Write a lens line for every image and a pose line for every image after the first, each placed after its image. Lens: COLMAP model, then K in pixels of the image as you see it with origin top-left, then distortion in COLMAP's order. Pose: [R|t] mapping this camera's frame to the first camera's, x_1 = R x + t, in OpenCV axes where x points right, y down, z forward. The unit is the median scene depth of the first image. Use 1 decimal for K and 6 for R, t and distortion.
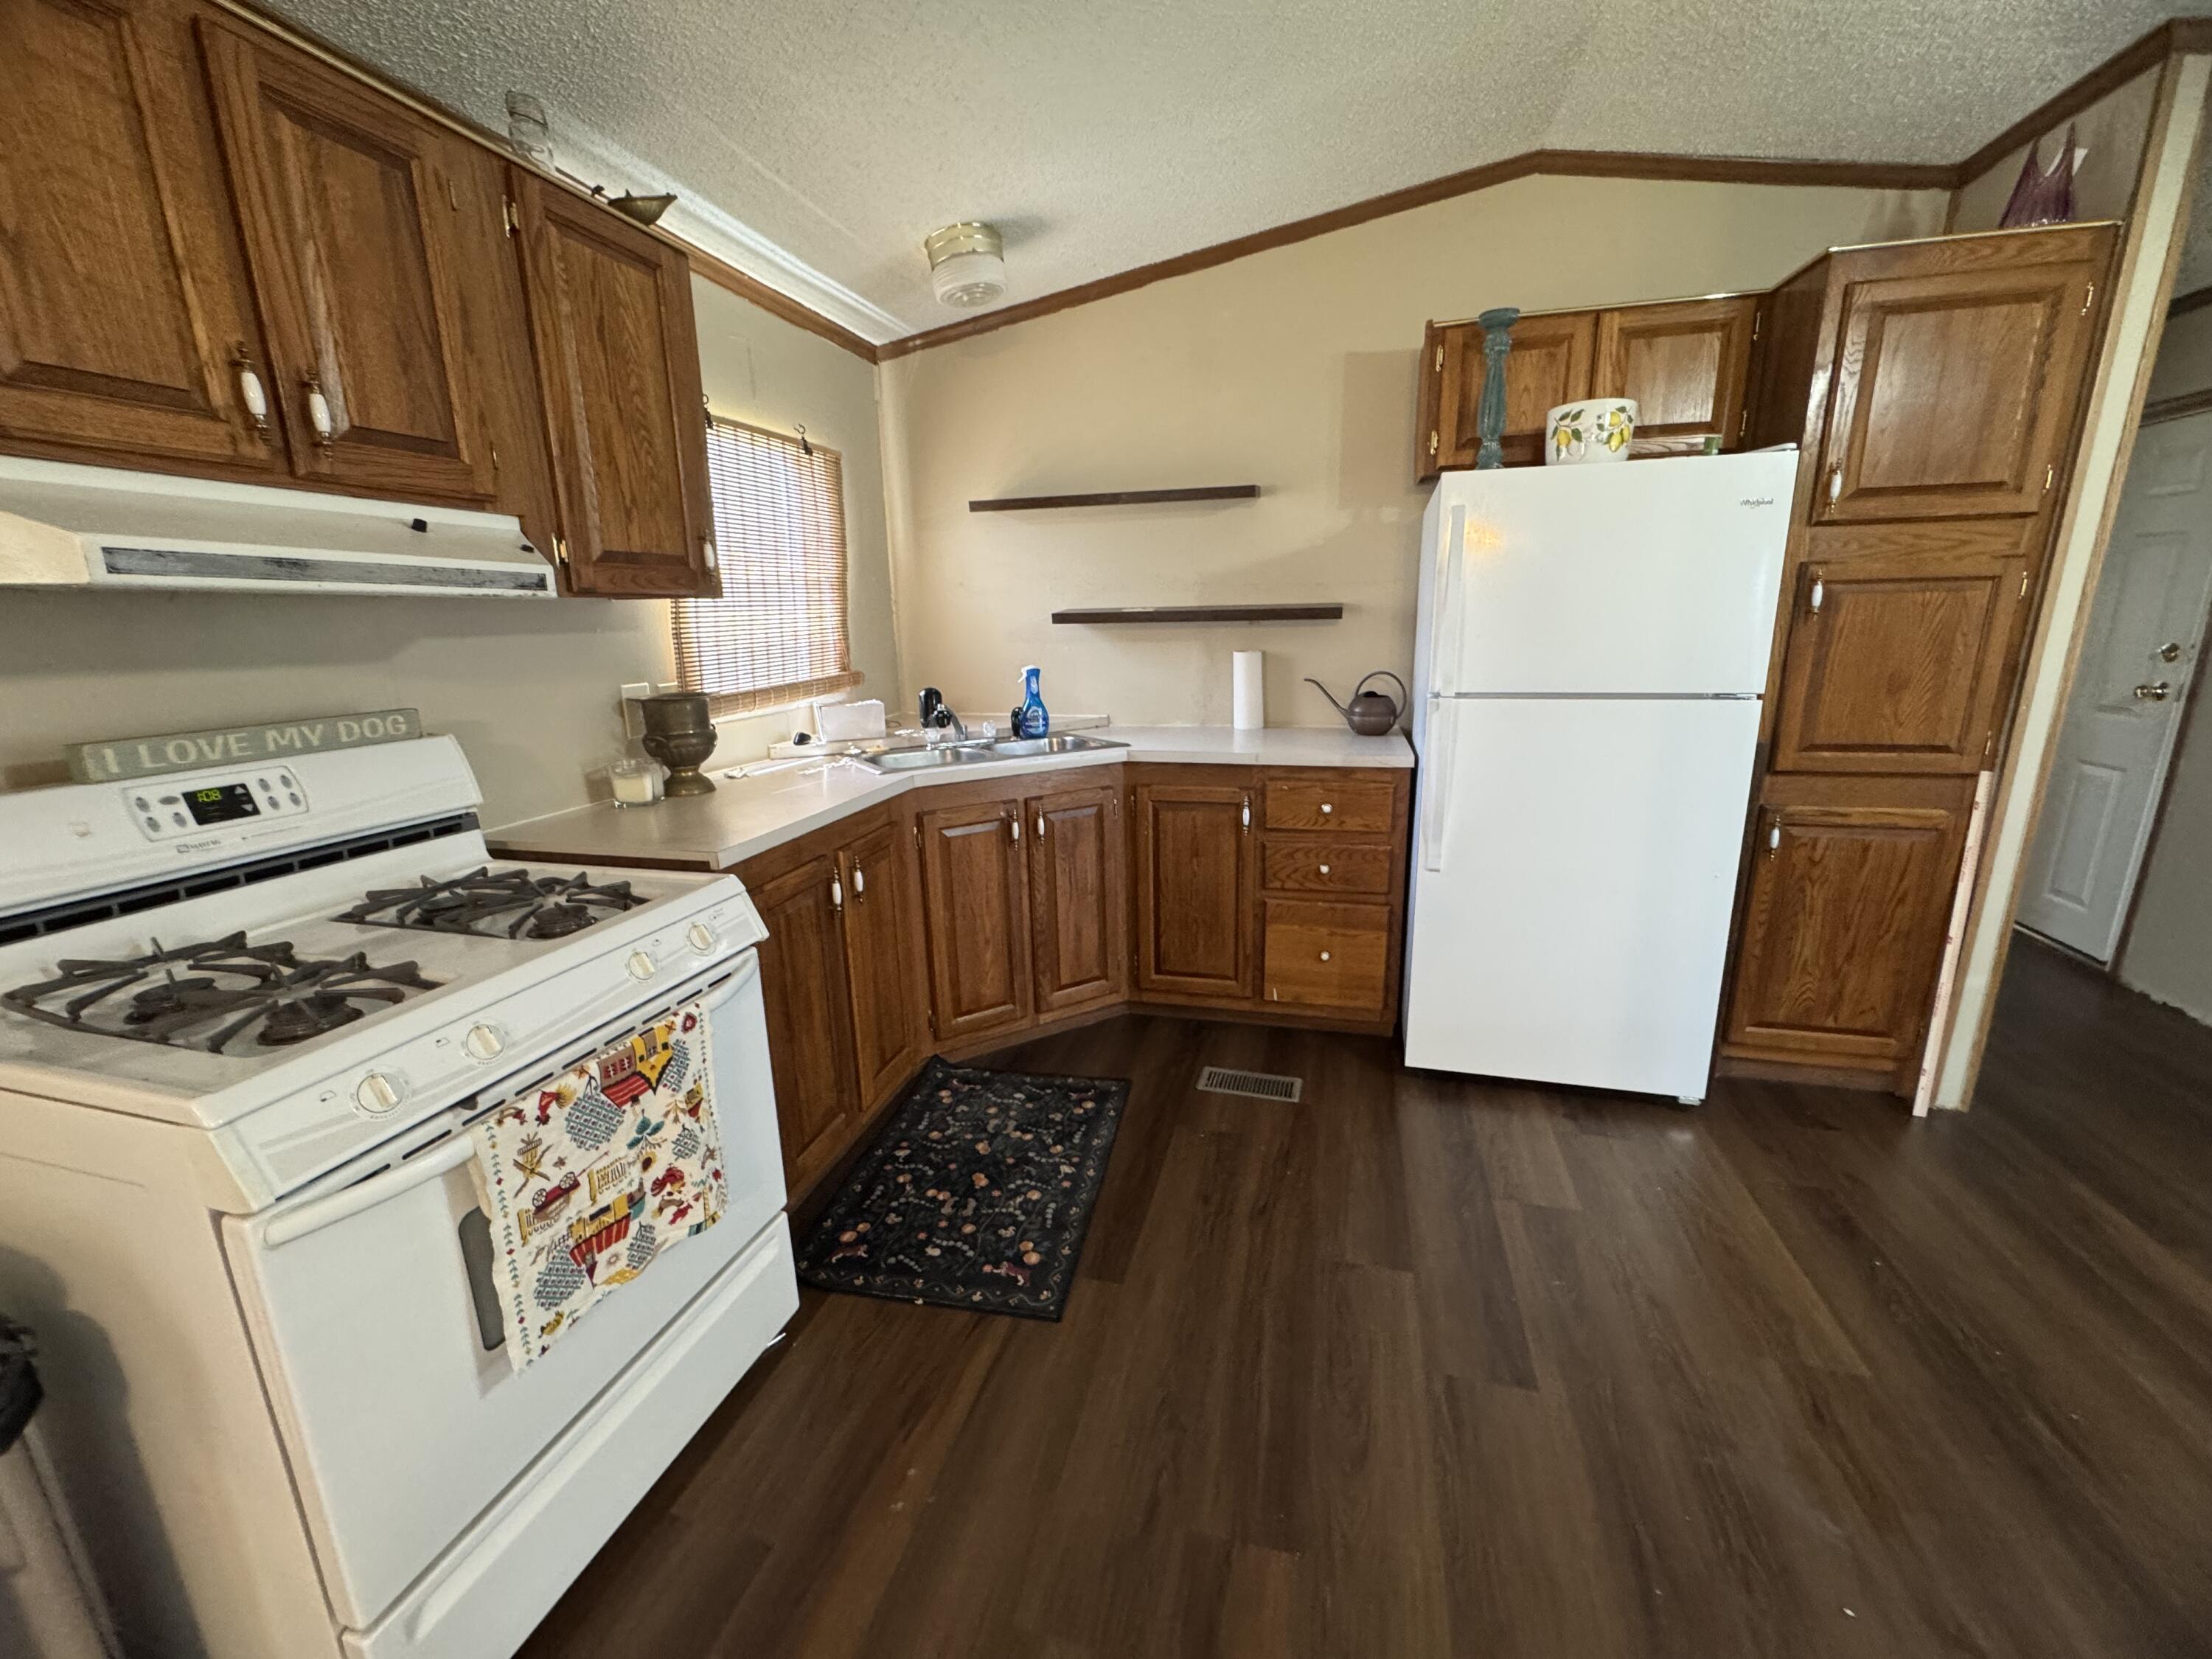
lens RADIAL K [[881.3, 0, 1101.5], [0, 881.3, 824.3], [0, 0, 1]] dist [-0.001421, 0.000078]
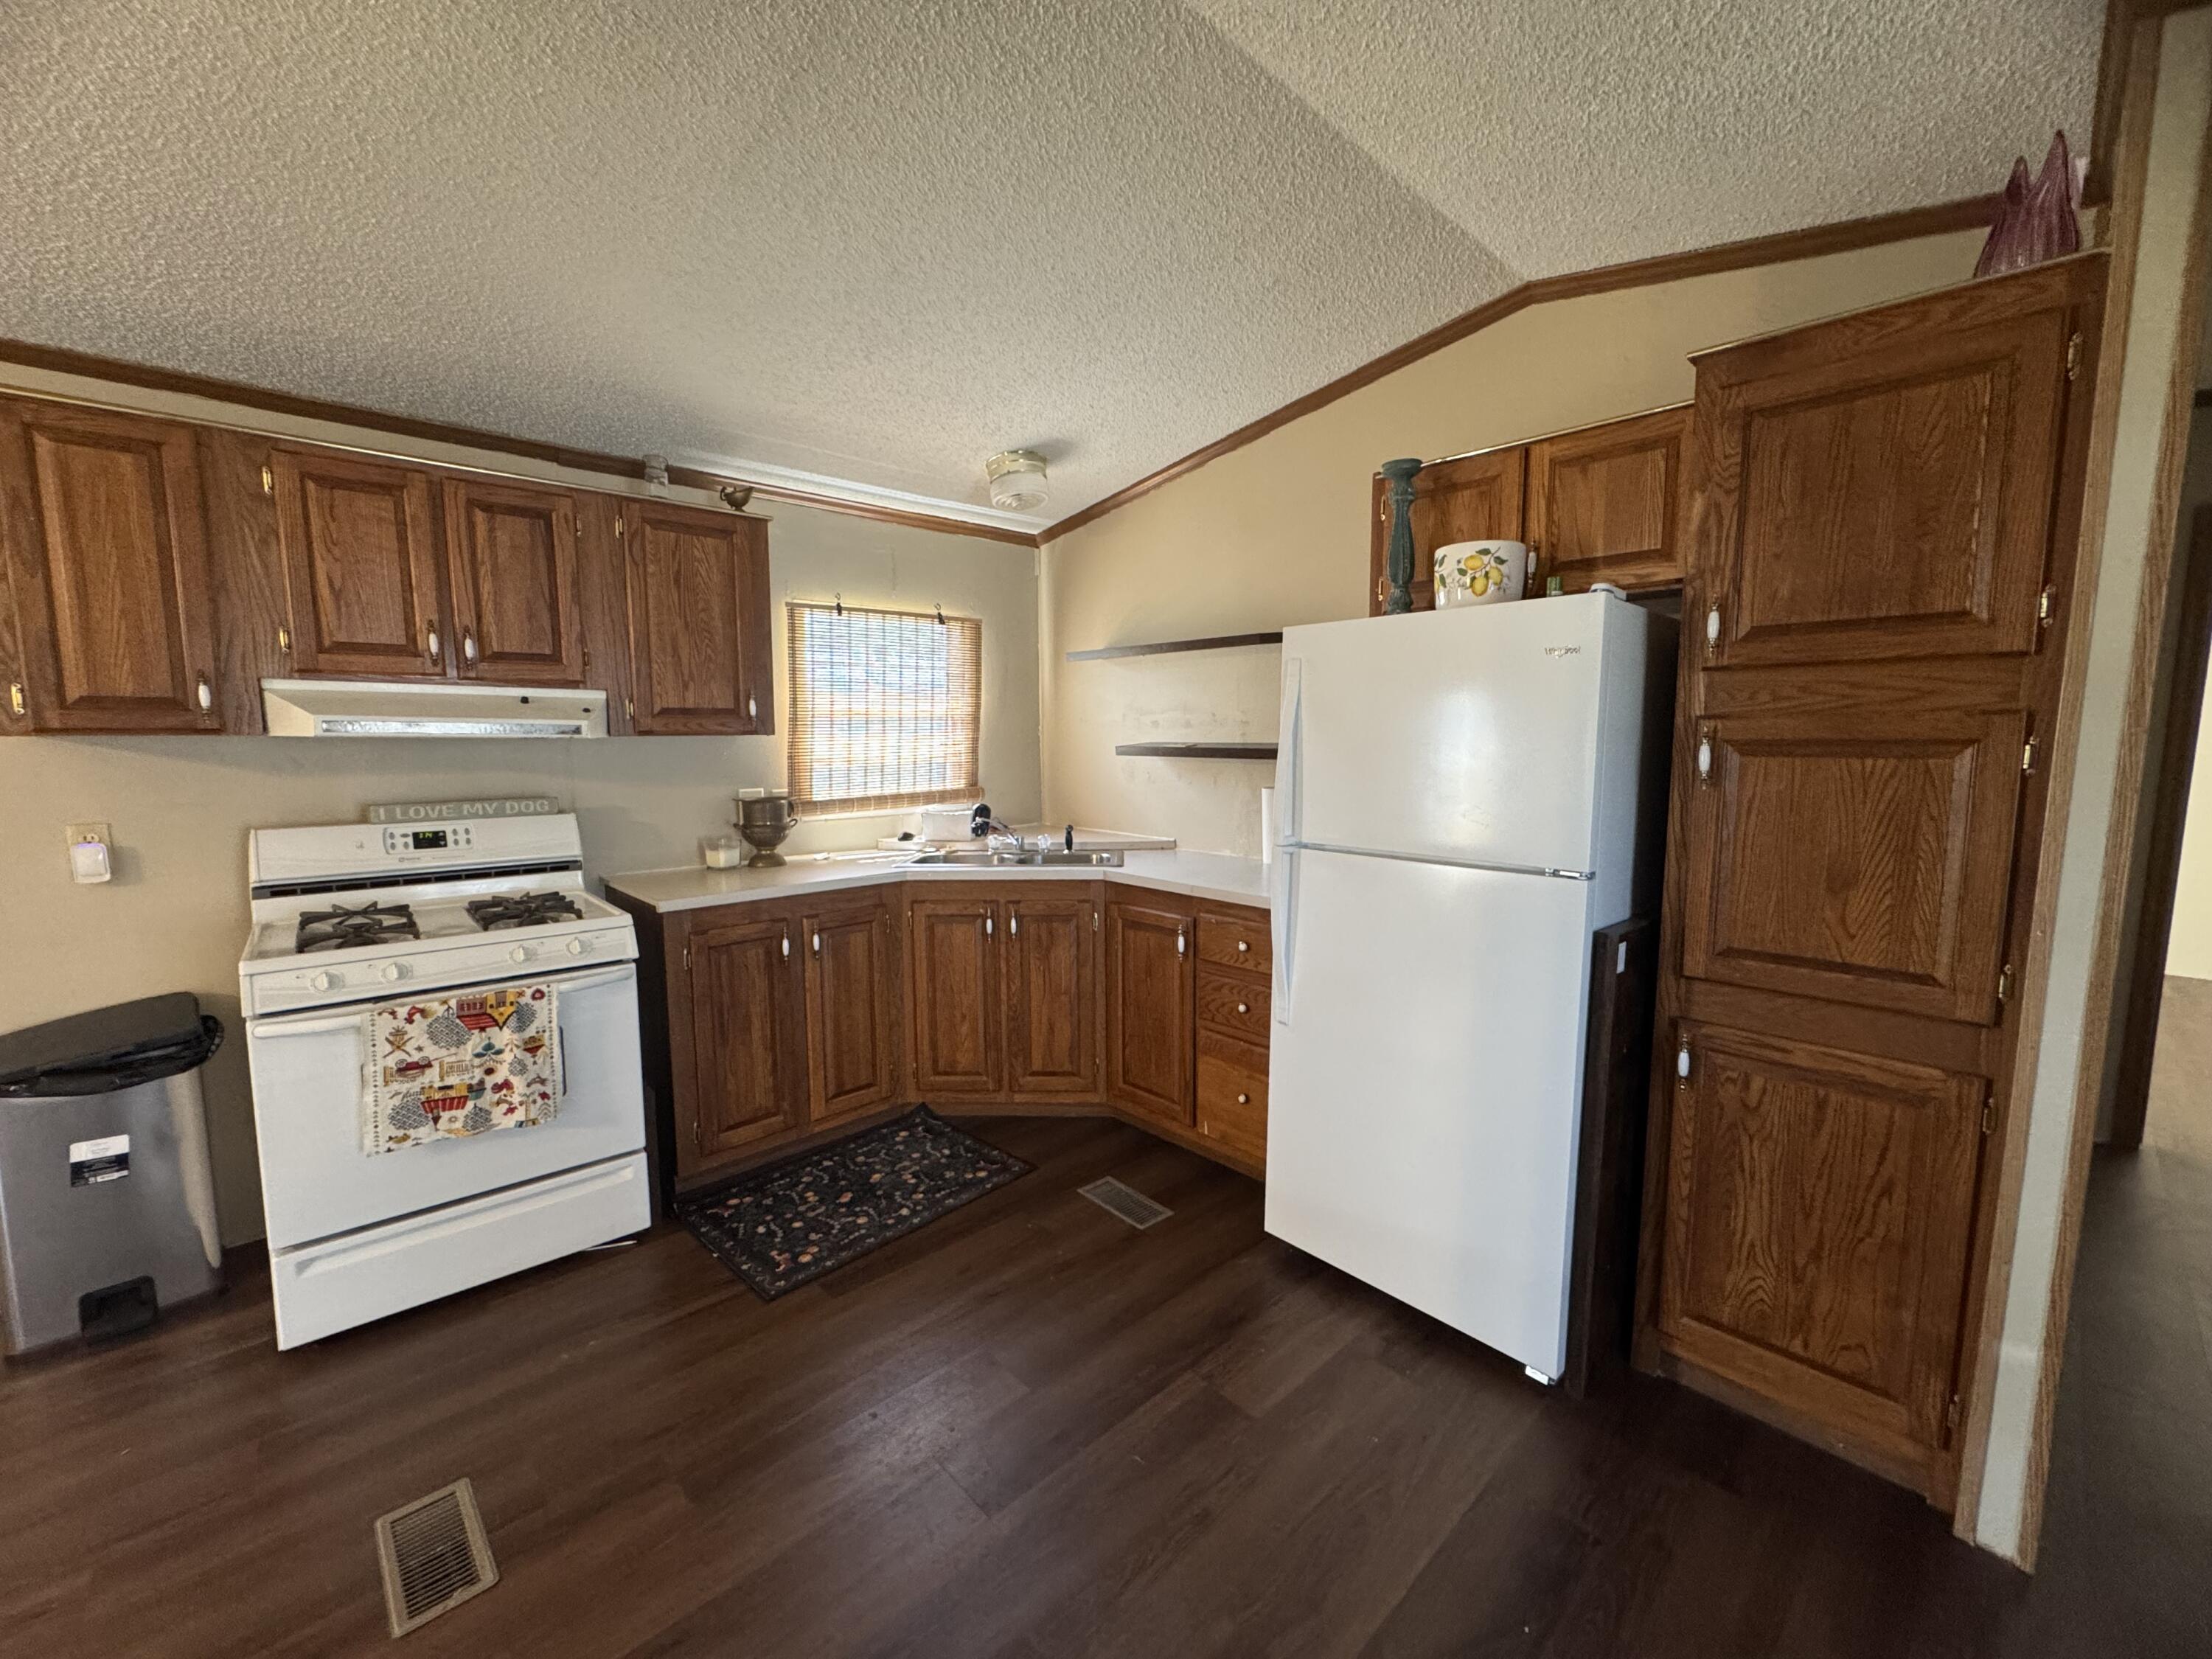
lens RADIAL K [[881.3, 0, 1105.4], [0, 881.3, 823.6], [0, 0, 1]] dist [-0.001421, 0.000078]
pose [[0.847901, 0.073155, -0.525083, 0.728581], [-0.138463, 0.986615, -0.086133, -0.054909], [0.511754, 0.145737, 0.846681, 0.058016]]
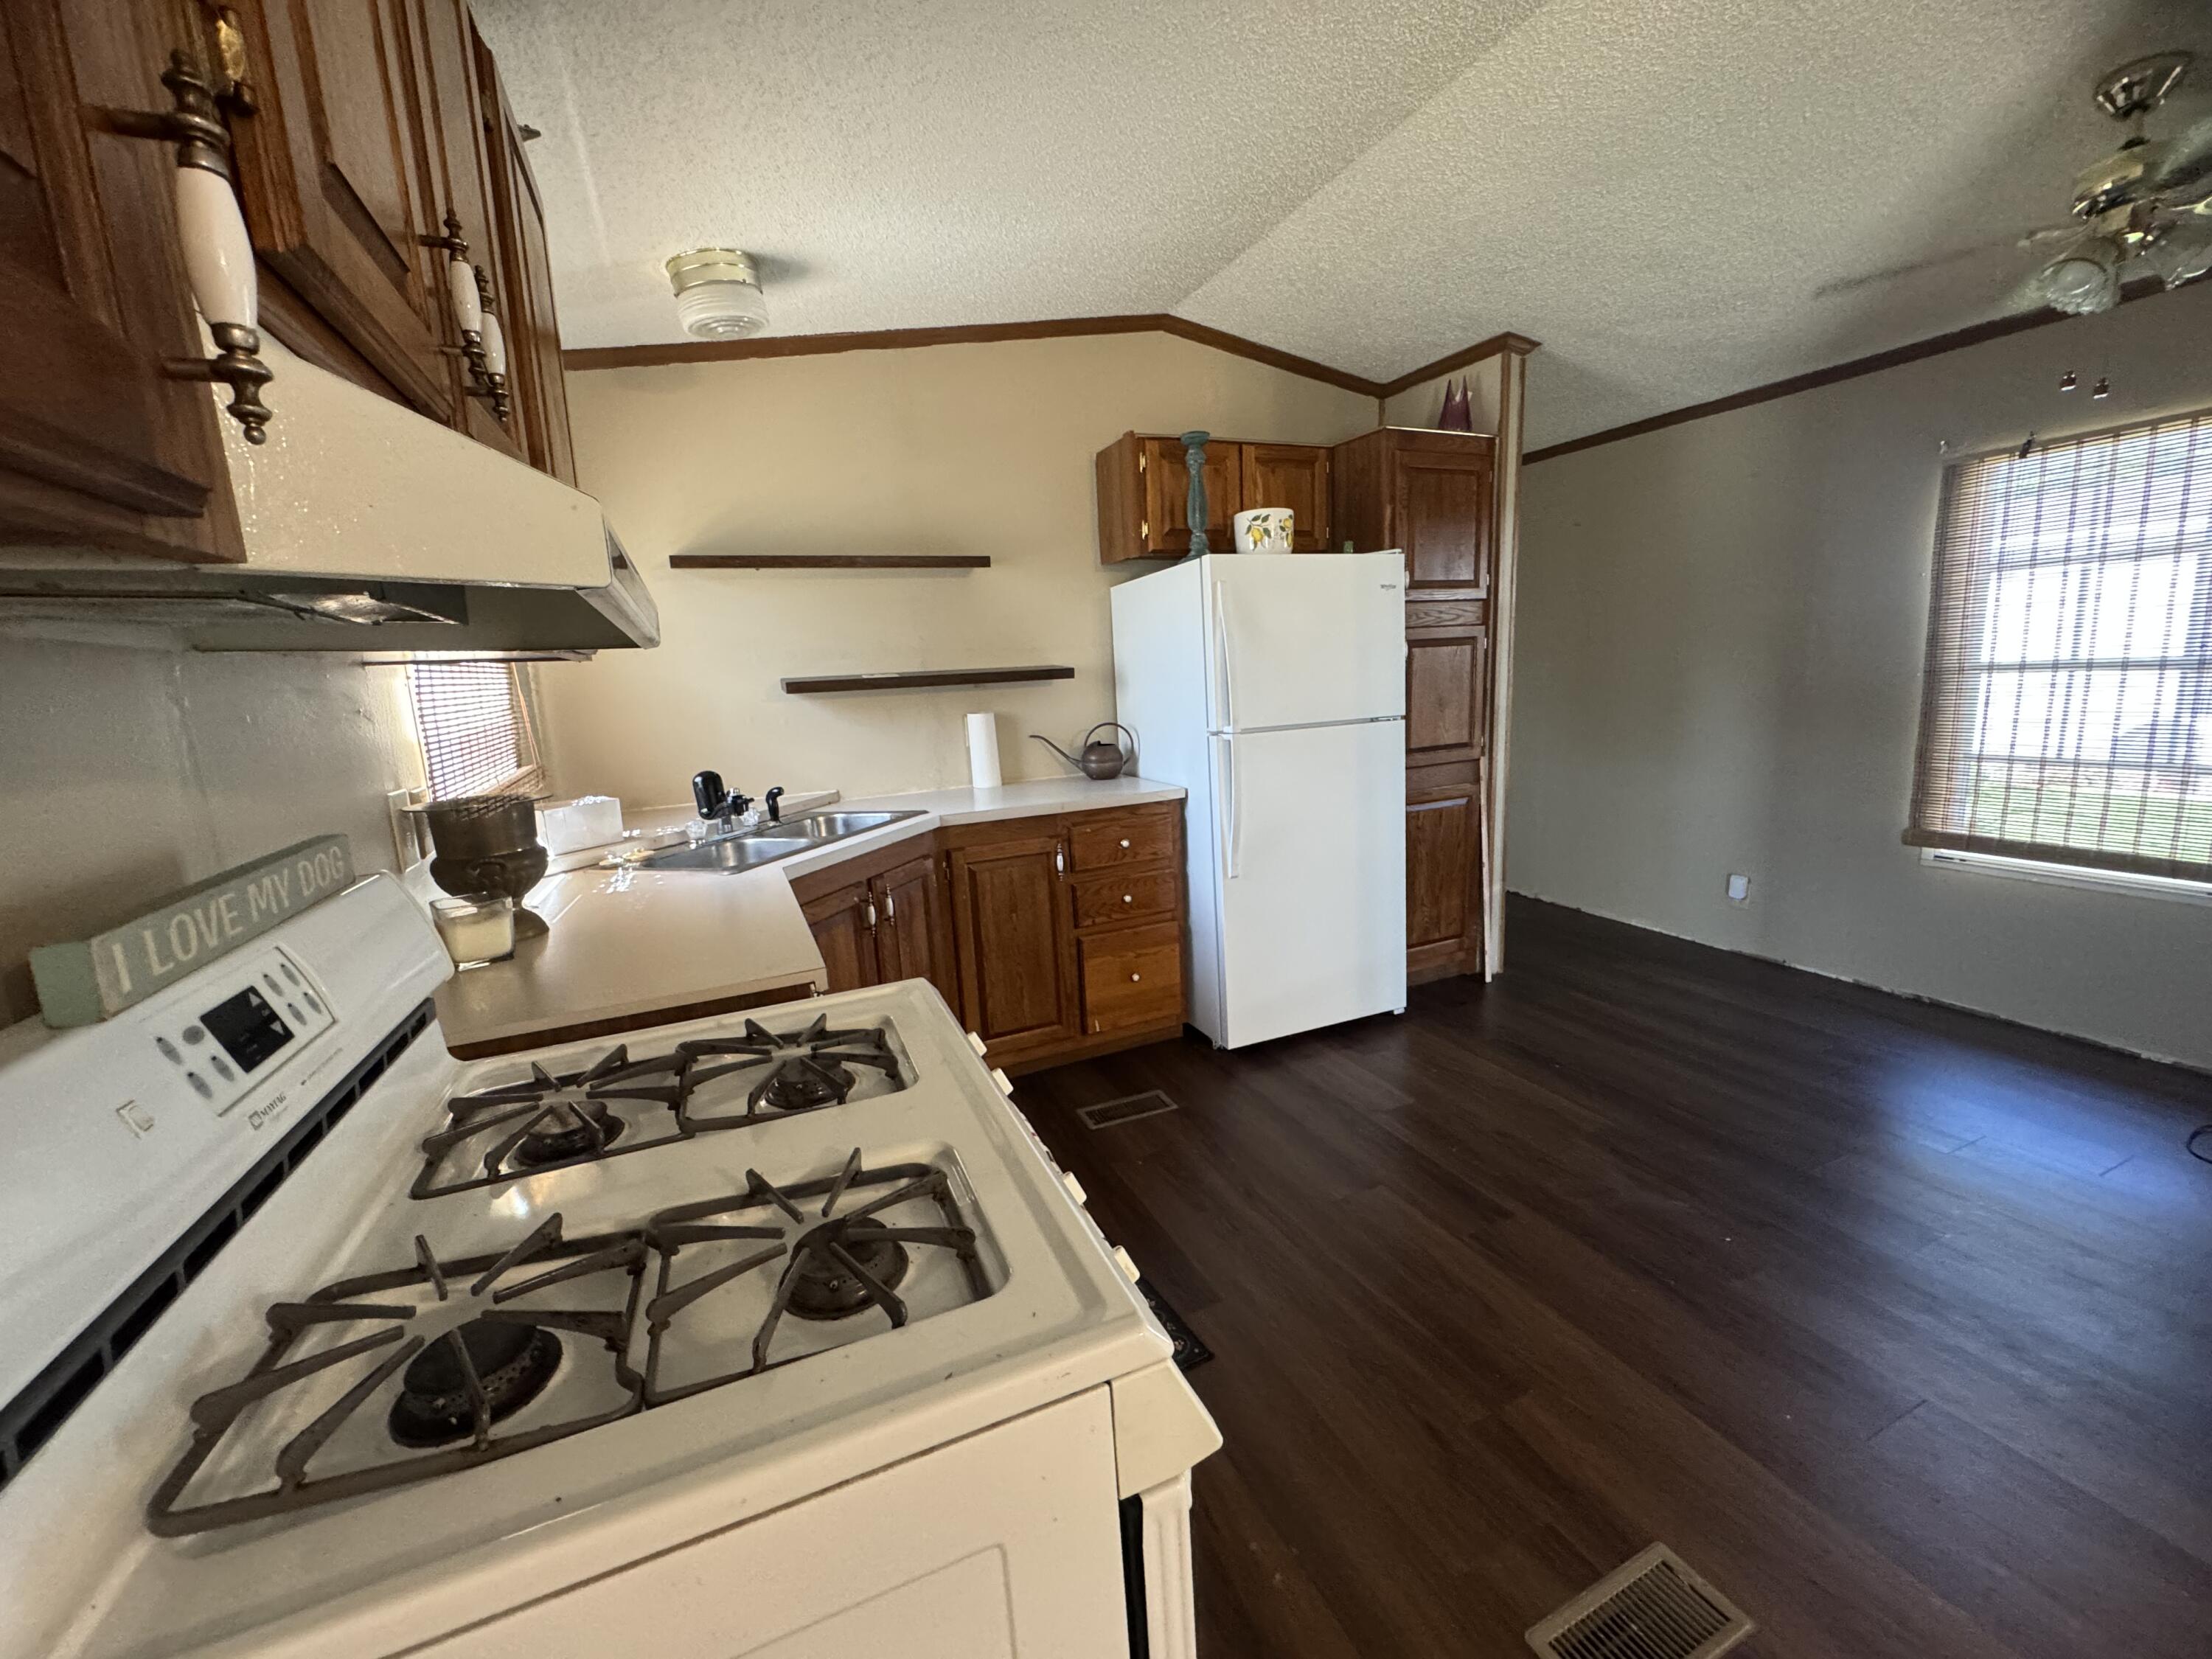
lens RADIAL K [[881.3, 0, 1101.2], [0, 881.3, 828.5], [0, 0, 1]] dist [-0.001421, 0.000078]
pose [[0.779806, -0.129748, 0.612428, -0.508421], [0.180615, 0.983316, -0.021654, -0.020650], [-0.599401, 0.127500, 0.790229, 0.155463]]
